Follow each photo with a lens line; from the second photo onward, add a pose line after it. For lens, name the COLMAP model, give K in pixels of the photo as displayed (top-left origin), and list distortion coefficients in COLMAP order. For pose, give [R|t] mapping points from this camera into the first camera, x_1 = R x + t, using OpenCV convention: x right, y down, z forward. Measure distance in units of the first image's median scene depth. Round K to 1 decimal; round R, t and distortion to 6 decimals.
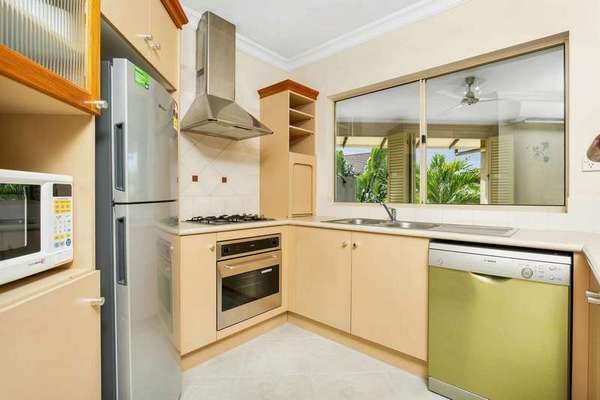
lens RADIAL K [[290.9, 0, 300.0], [0, 290.9, 200.0], [0, 0, 1]] dist [0.000240, 0.000091]
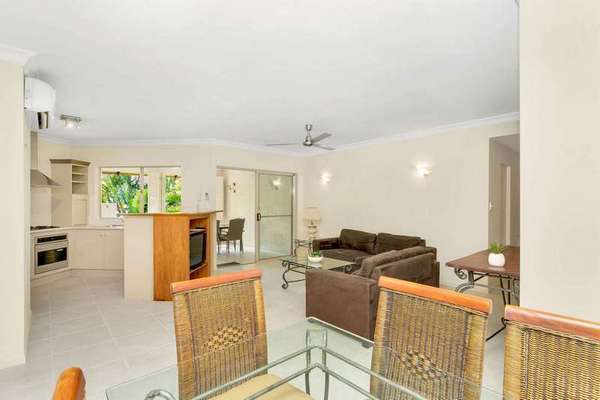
lens RADIAL K [[290.9, 0, 300.0], [0, 290.9, 200.0], [0, 0, 1]] dist [0.000240, 0.000091]
pose [[0.793290, 0.000537, 0.608844, -0.011514], [0.011265, 0.999815, -0.015559, -0.084483], [-0.608740, 0.019201, 0.793137, -1.864593]]
